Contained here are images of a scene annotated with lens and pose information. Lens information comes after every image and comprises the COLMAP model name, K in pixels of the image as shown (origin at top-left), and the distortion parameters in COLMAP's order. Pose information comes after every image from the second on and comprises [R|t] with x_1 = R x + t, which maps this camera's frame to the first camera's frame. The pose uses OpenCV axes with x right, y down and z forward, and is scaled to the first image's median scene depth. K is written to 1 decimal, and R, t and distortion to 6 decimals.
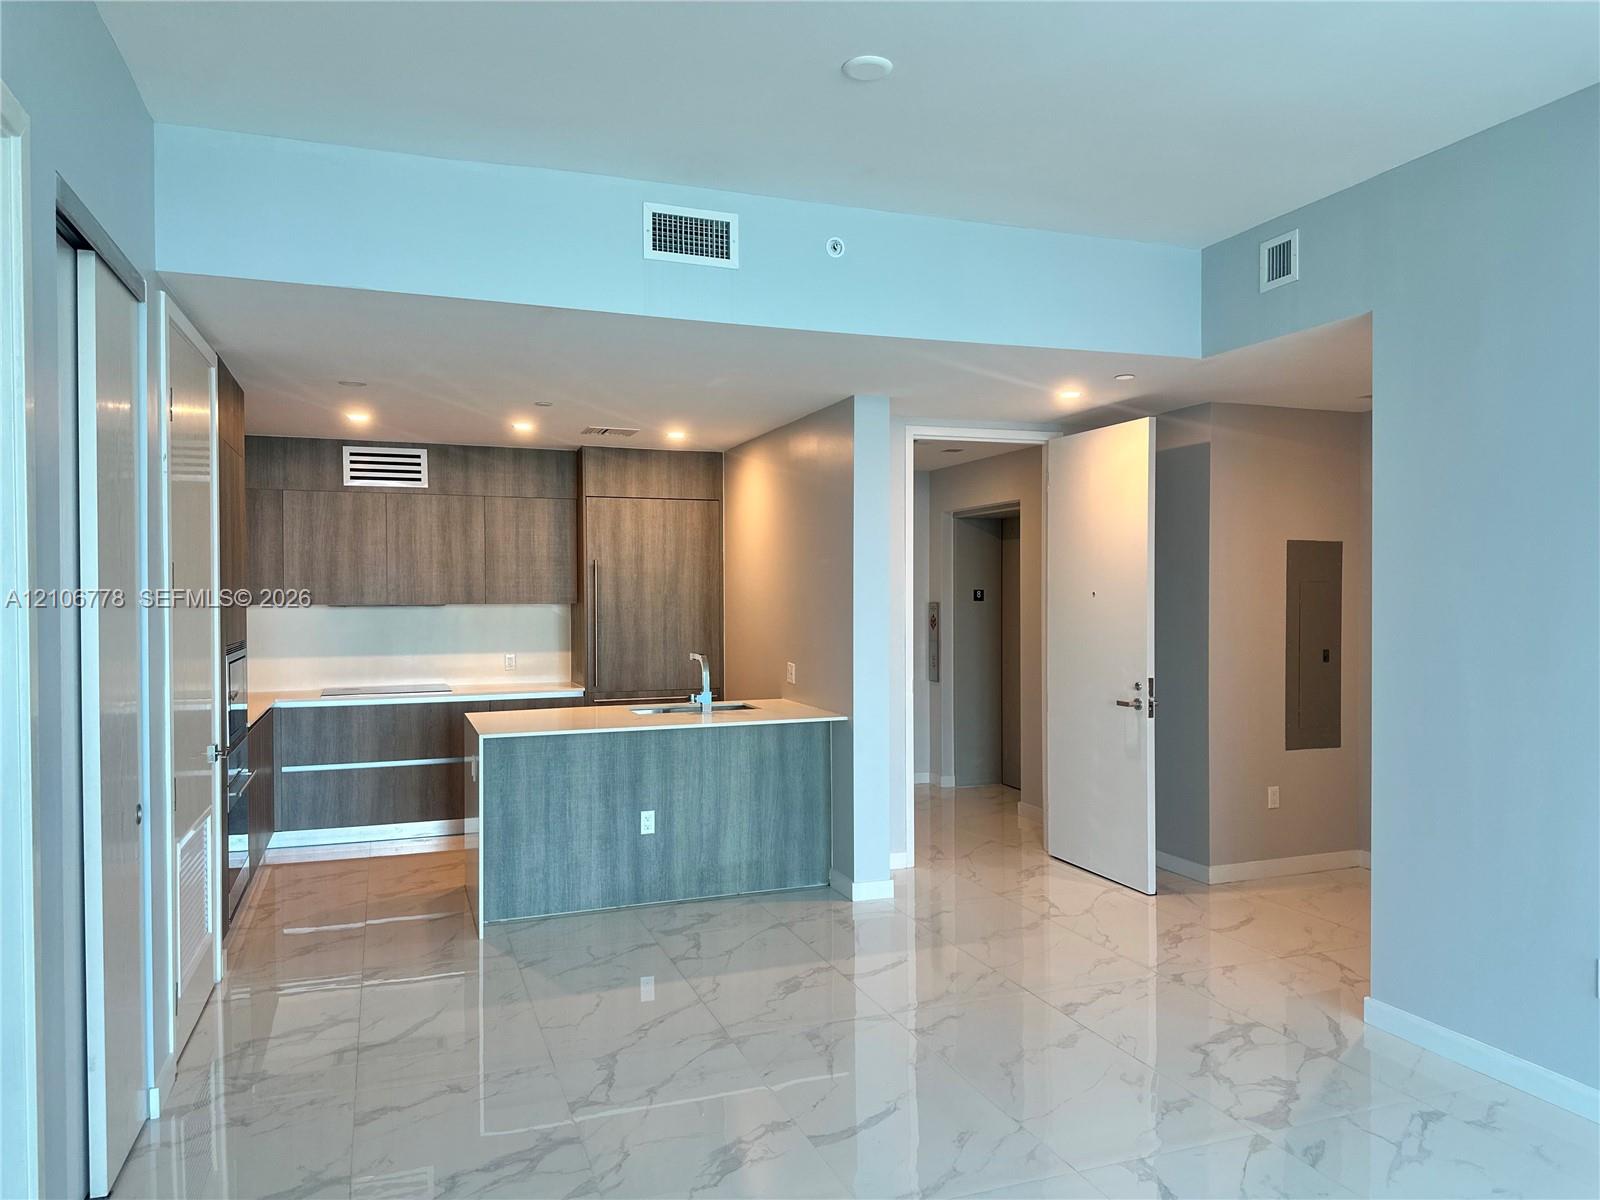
lens RADIAL K [[1111.2, 0, 801.3], [0, 1111.2, 600.2], [0, 0, 1]] dist [0.000447, -0.000041]
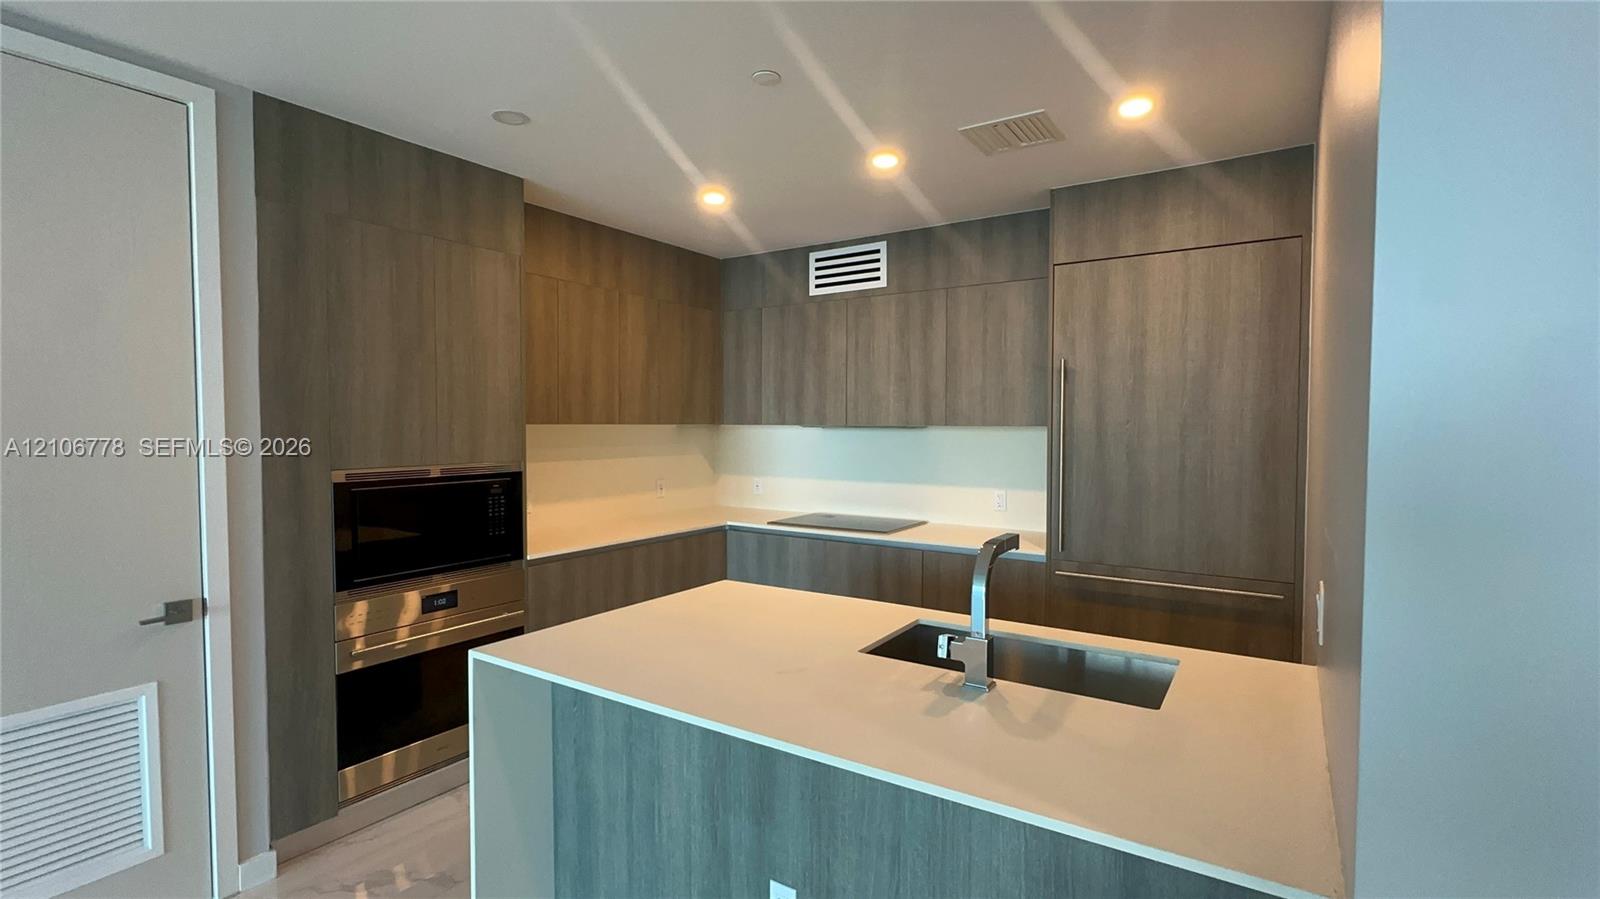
lens RADIAL K [[724.0, 0, 797.4], [0, 724.0, 457.0], [0, 0, 1]] dist [0.003425, 0.000050]
pose [[0.593556, 0.041295, -0.803732, 0.067996], [-0.008034, 0.998937, 0.045392, 0.002855], [0.804753, -0.020486, 0.593257, 0.611237]]
